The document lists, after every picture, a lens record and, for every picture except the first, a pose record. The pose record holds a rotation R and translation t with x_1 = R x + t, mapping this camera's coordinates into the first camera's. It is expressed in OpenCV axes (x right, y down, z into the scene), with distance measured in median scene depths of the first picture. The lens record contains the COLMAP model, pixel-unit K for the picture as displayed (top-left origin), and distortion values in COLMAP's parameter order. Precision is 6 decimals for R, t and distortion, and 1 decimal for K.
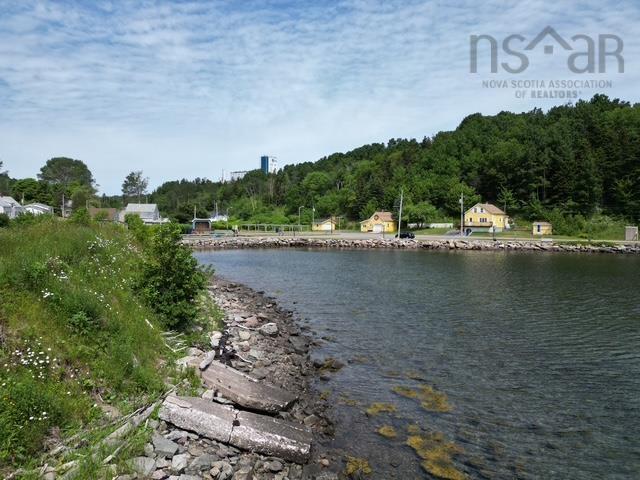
lens RADIAL K [[442.9, 0, 319.4], [0, 442.9, 239.8], [0, 0, 1]] dist [0.085356, -0.092866]
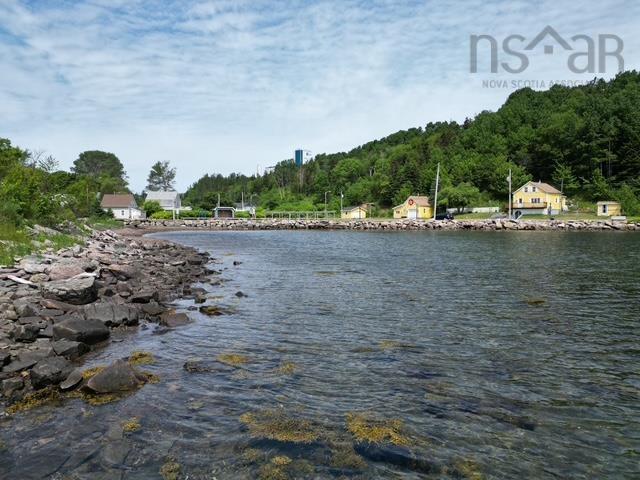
lens RADIAL K [[442.9, 0, 318.7], [0, 442.9, 238.0], [0, 0, 1]] dist [0.084157, -0.090291]
pose [[0.996075, -0.002794, -0.088469, 0.022024], [0.002799, 0.999996, -0.000065, 0.022141], [0.088469, -0.000183, 0.996079, 0.084305]]
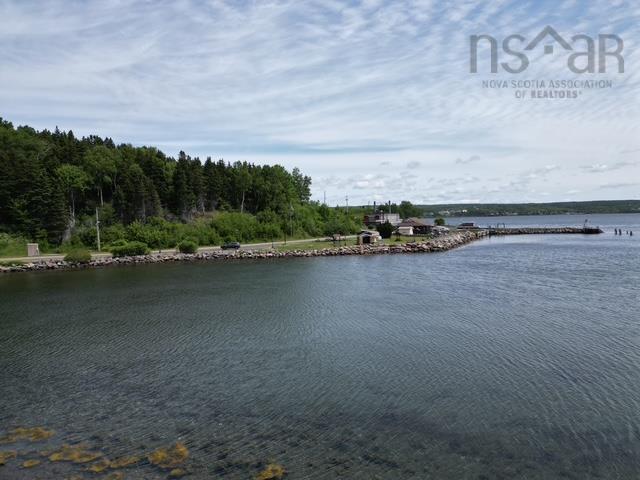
lens RADIAL K [[442.9, 0, 318.7], [0, 442.9, 238.0], [0, 0, 1]] dist [0.084157, -0.090291]
pose [[0.348906, -0.052298, 0.935697, -0.067815], [0.065235, 0.997375, 0.031420, -0.021938], [-0.934884, 0.050078, 0.351402, -0.031795]]
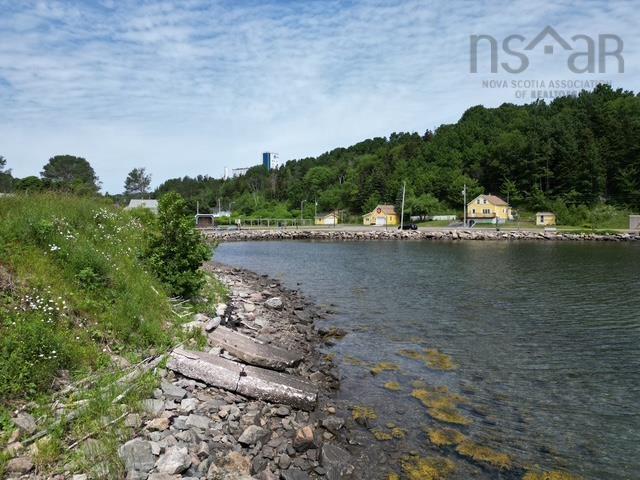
lens RADIAL K [[442.9, 0, 318.7], [0, 442.9, 238.0], [0, 0, 1]] dist [0.084157, -0.090291]
pose [[0.999922, -0.009954, -0.007519, -0.000274], [0.009976, 0.999946, 0.002896, 0.007232], [0.007490, -0.002971, 0.999968, -0.000532]]
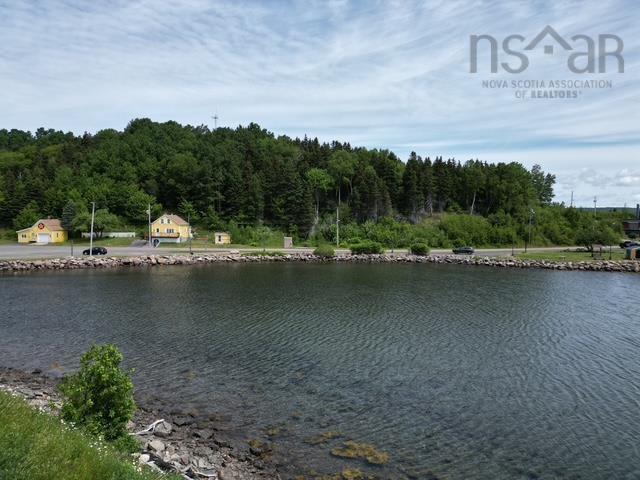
lens RADIAL K [[442.9, 0, 318.7], [0, 442.9, 238.0], [0, 0, 1]] dist [0.084157, -0.090291]
pose [[0.730725, -0.024112, 0.682246, -0.072240], [0.019859, 0.999704, 0.014061, -0.029357], [-0.682383, 0.003274, 0.730988, 0.011158]]
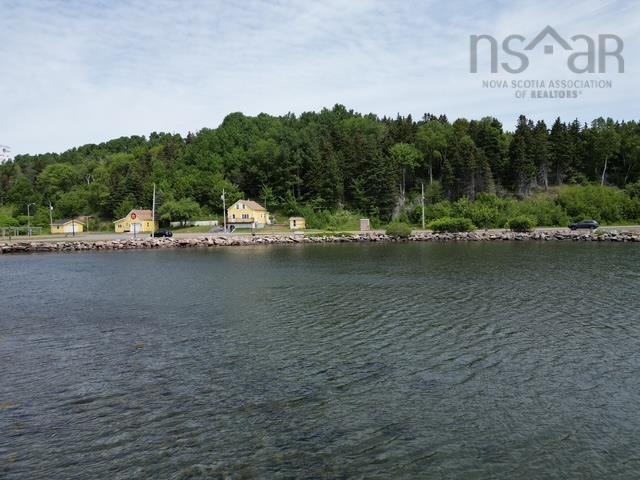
lens RADIAL K [[442.9, 0, 318.7], [0, 442.9, 238.0], [0, 0, 1]] dist [0.084157, -0.090291]
pose [[0.883932, -0.041452, 0.465775, 0.037381], [0.044236, 0.999009, 0.004957, 0.005753], [-0.465518, 0.016222, 0.884889, 0.033965]]
